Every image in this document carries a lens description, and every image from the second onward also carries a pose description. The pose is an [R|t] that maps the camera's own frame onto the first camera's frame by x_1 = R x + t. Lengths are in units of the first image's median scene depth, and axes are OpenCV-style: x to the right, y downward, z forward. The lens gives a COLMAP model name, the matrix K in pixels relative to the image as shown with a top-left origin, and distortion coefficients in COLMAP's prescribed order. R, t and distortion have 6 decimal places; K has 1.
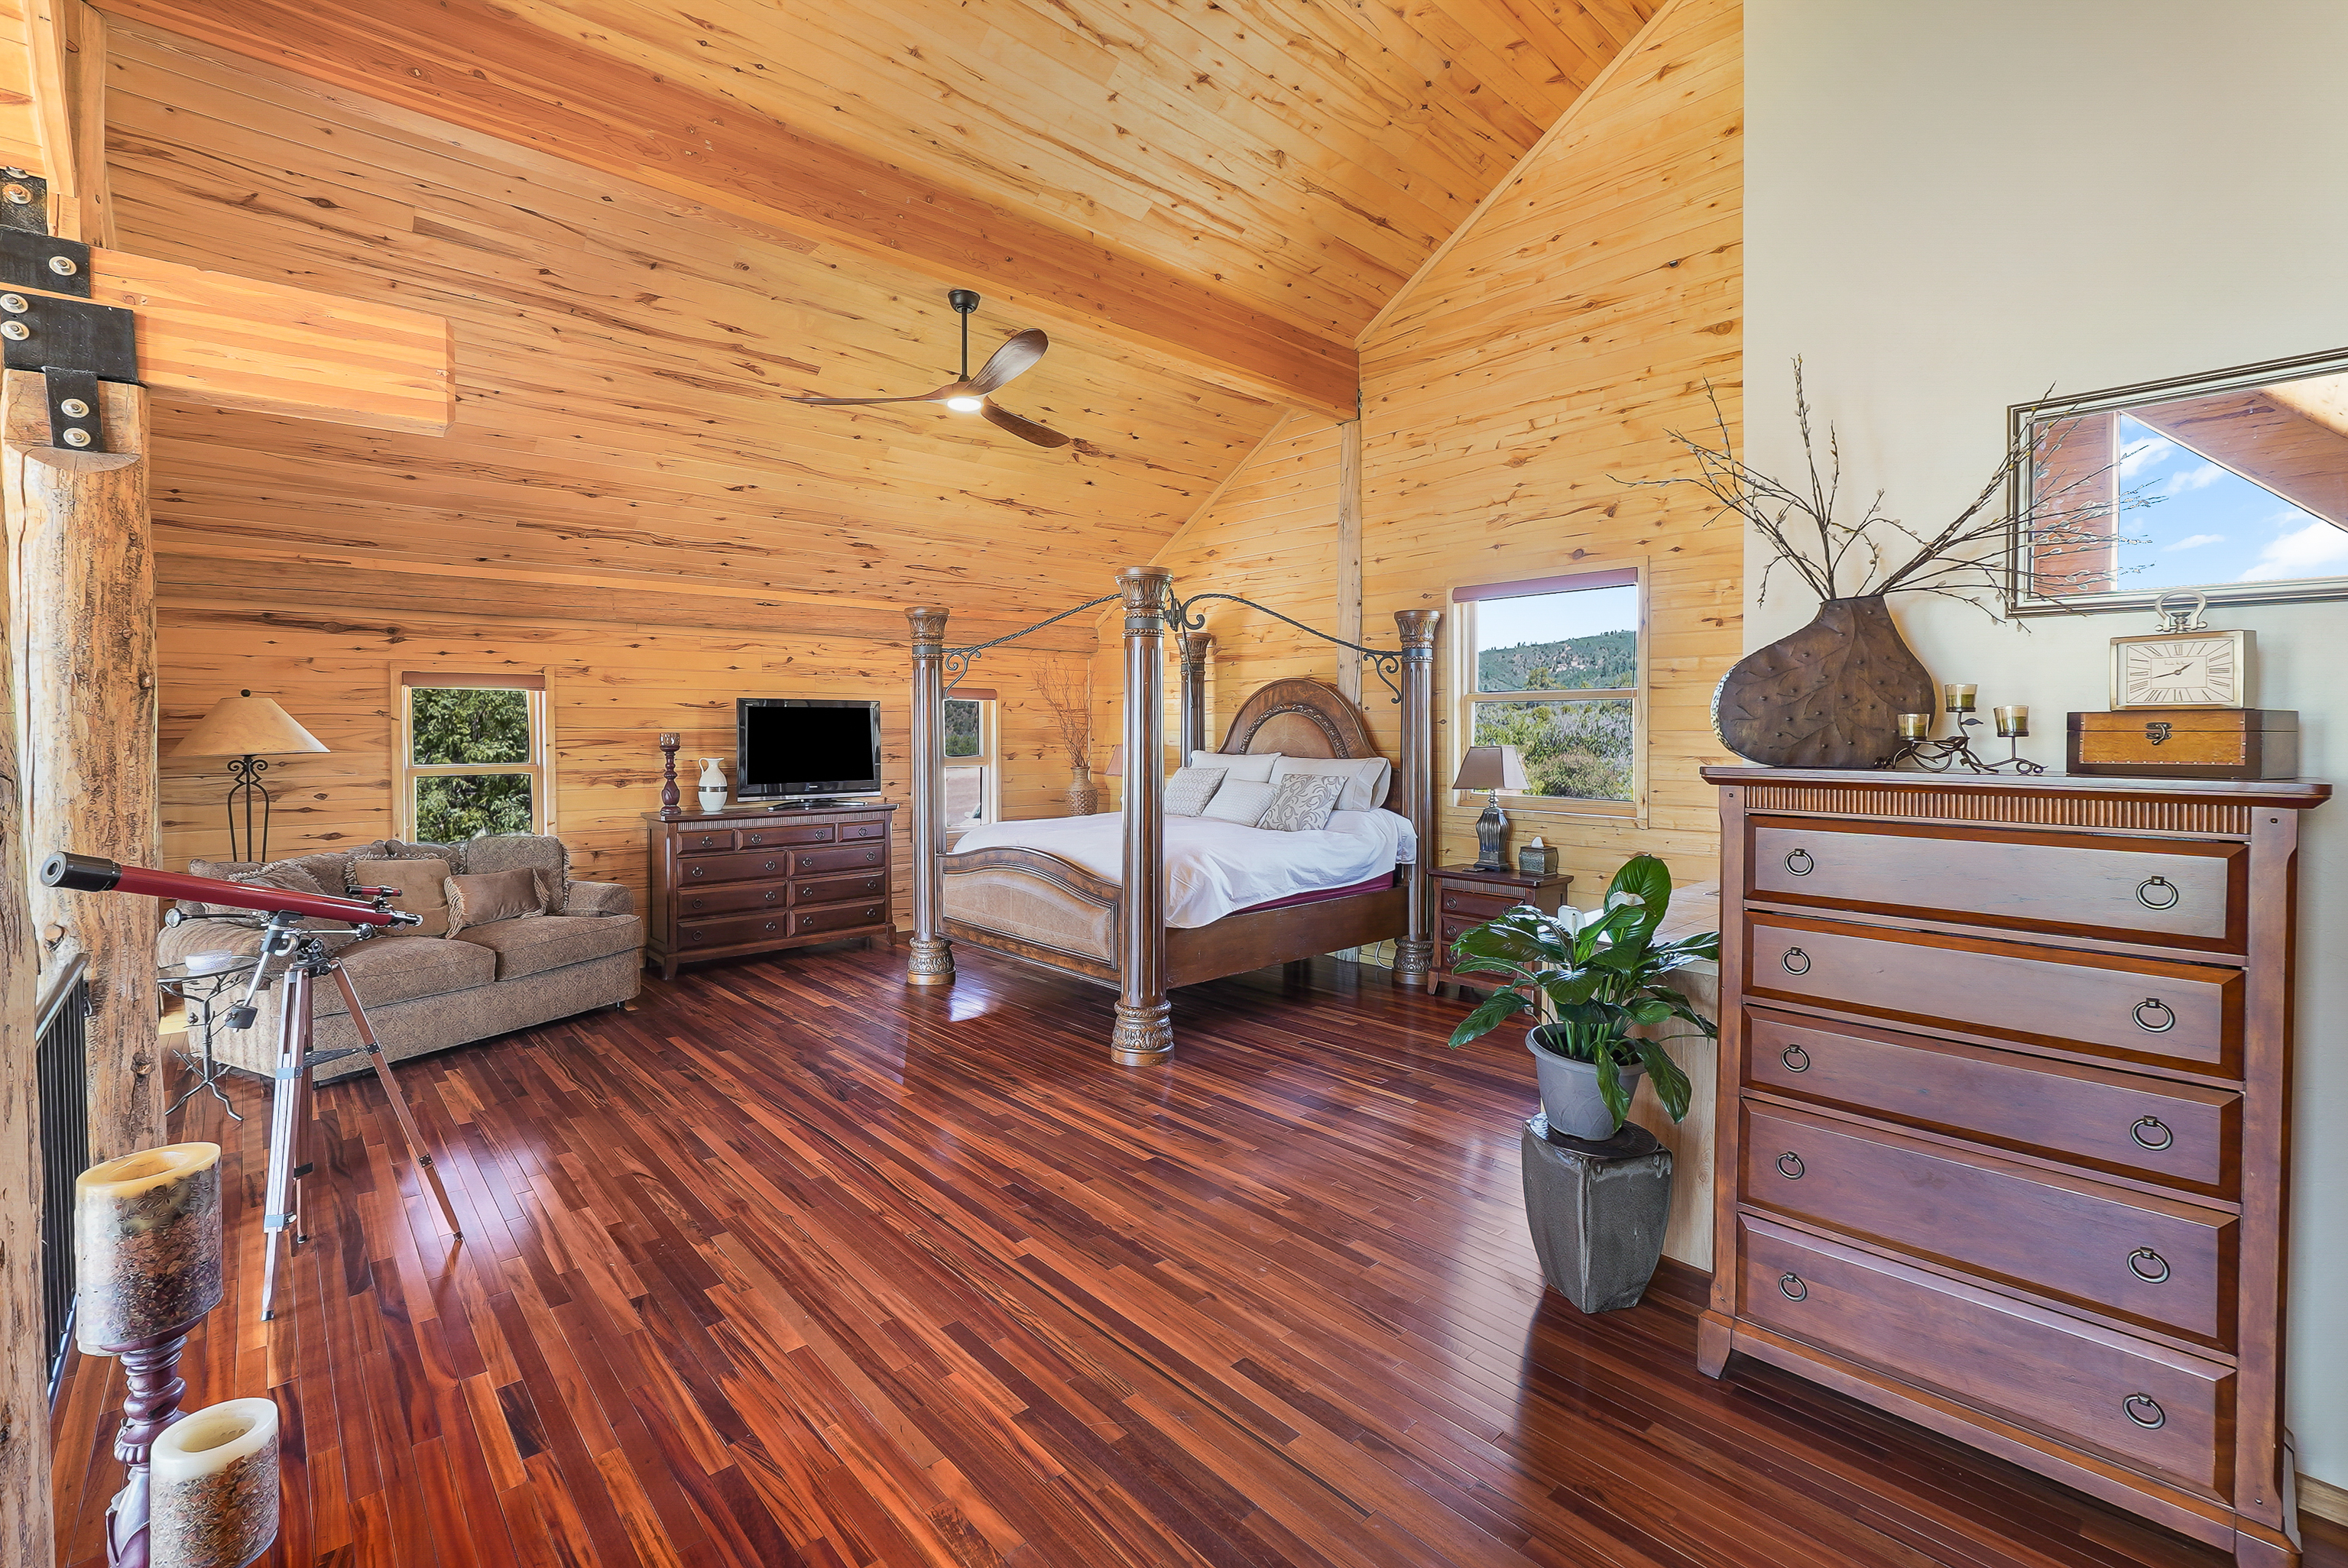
lens RADIAL K [[1032.4, 0, 1181.5], [0, 1032.4, 766.6], [0, 0, 1]] dist [-0.020405, 0.004718]
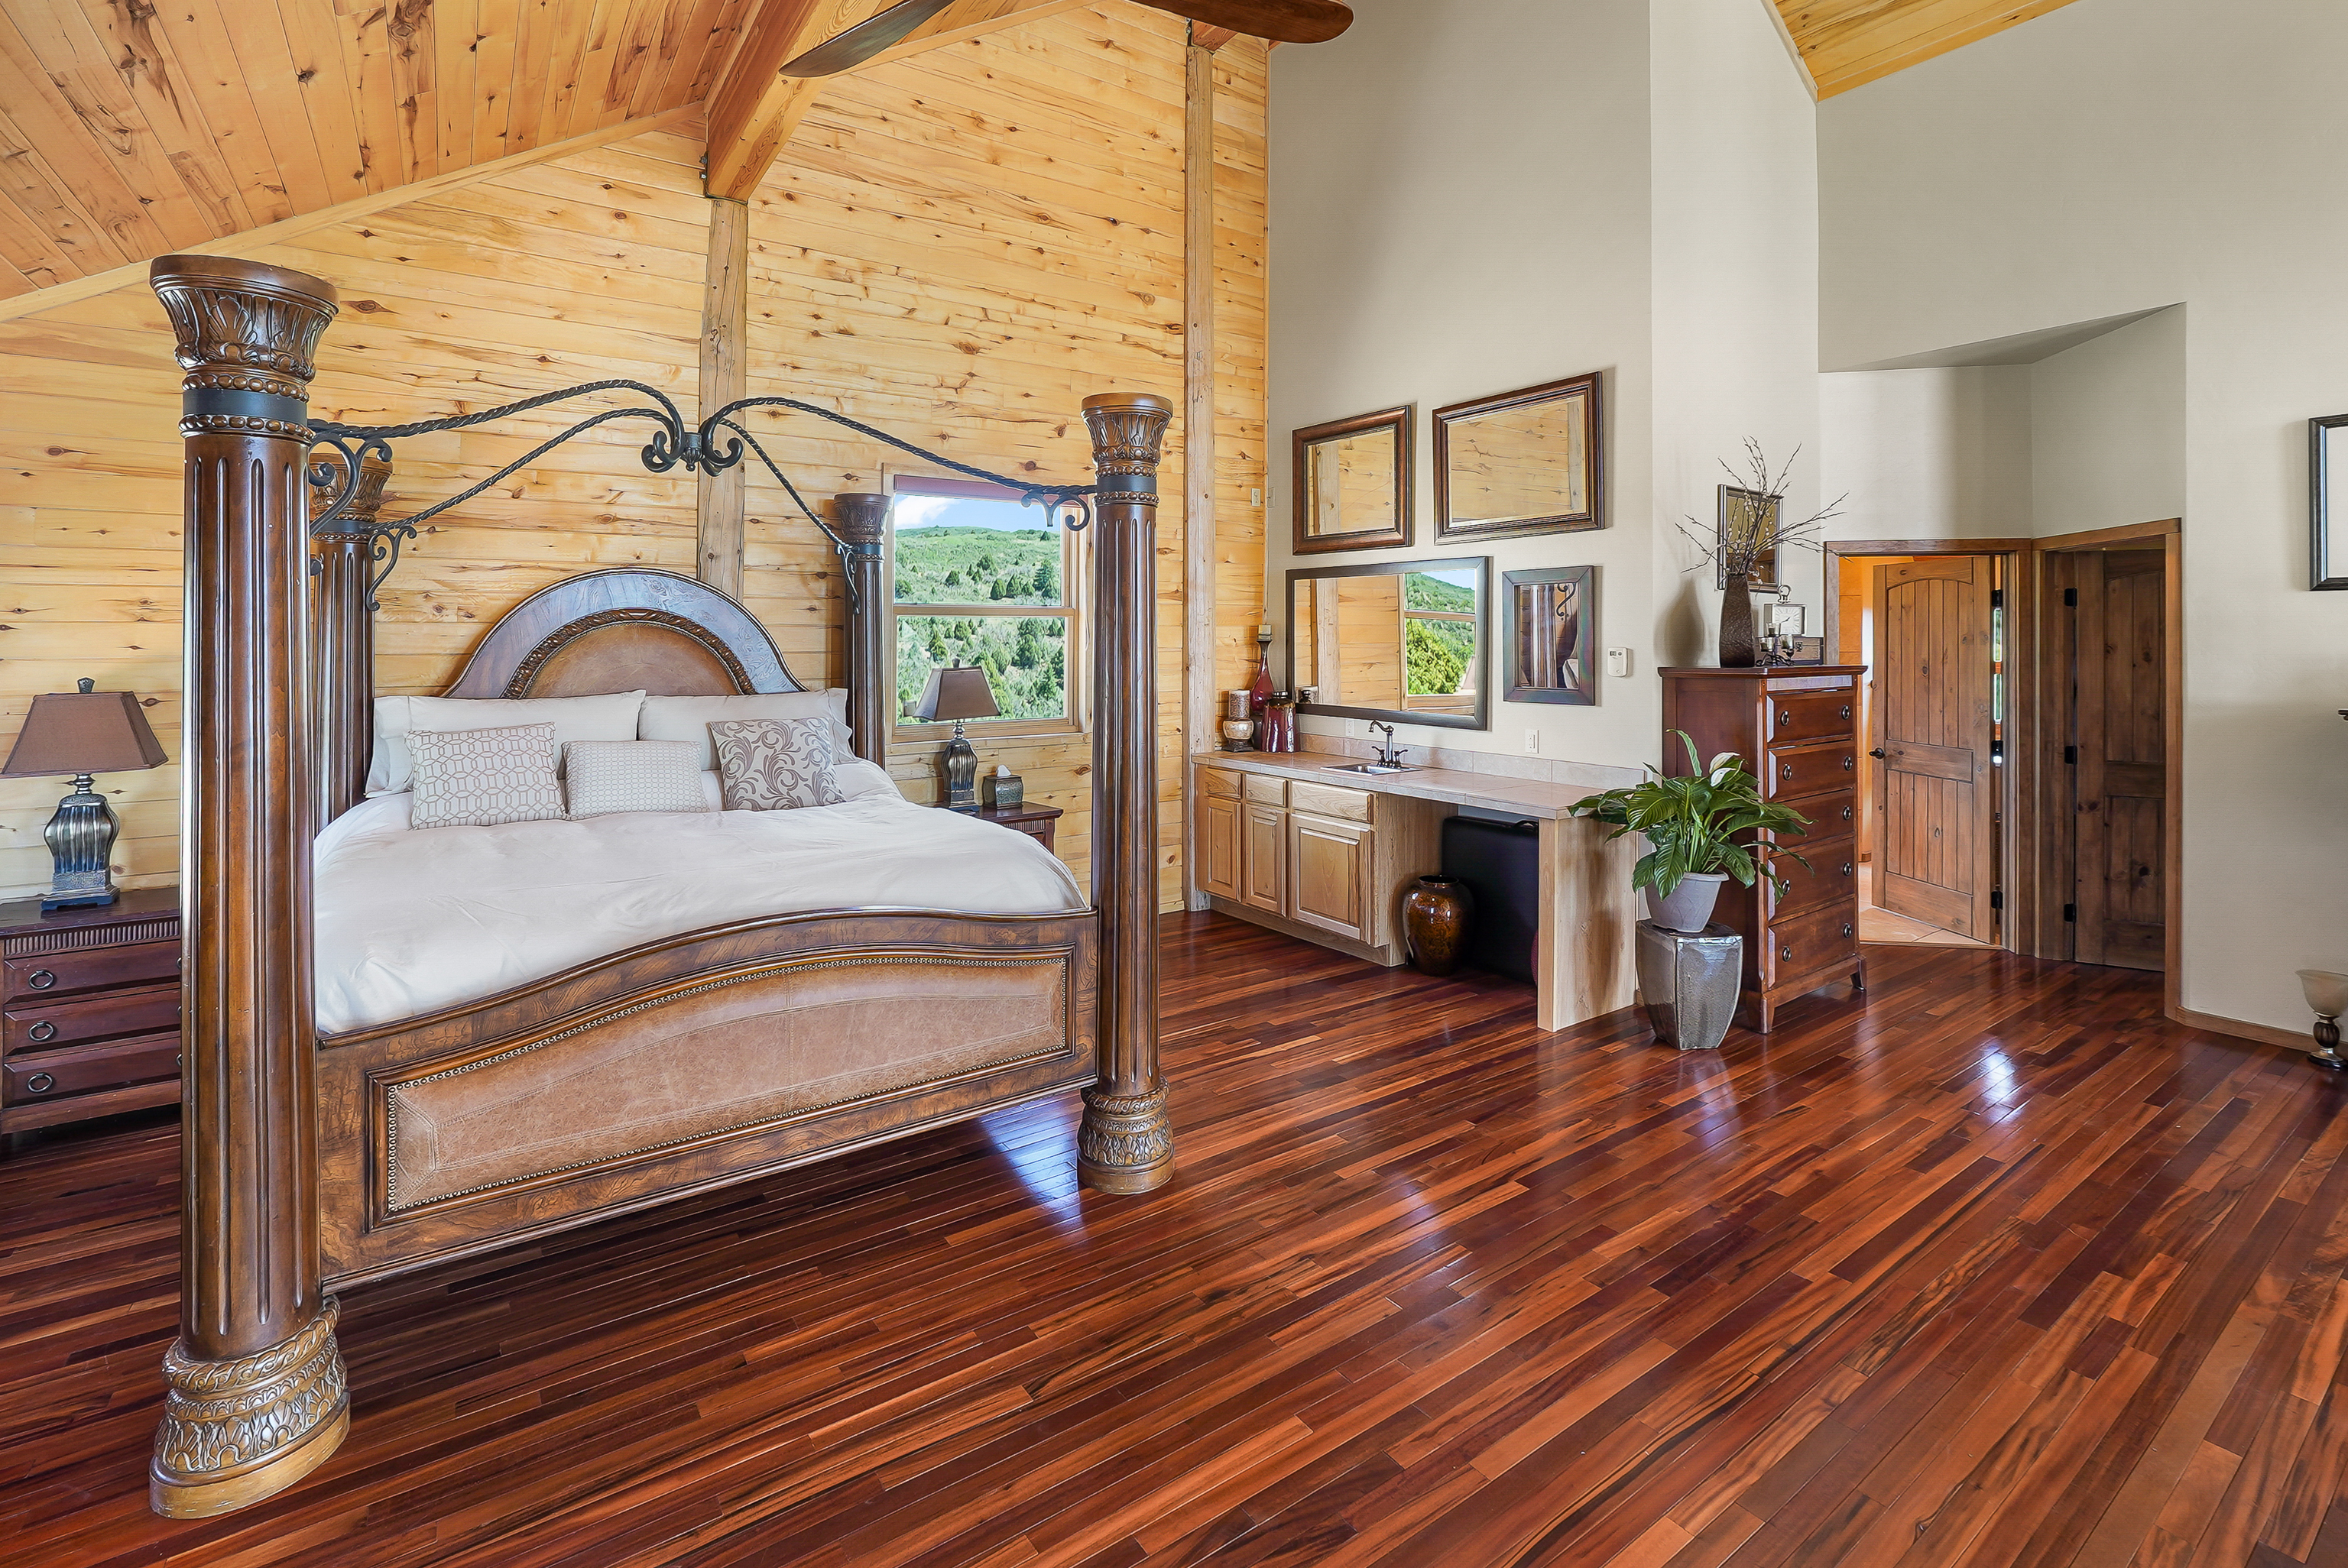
lens RADIAL K [[1032.4, 0, 1177.1], [0, 1032.4, 647.5], [0, 0, 1]] dist [-0.020405, 0.004718]
pose [[0.146833, -0.006171, 0.989142, -0.949978], [0.041749, 0.999128, 0.000036, -0.053236], [-0.988280, 0.041290, 0.146963, 1.254160]]
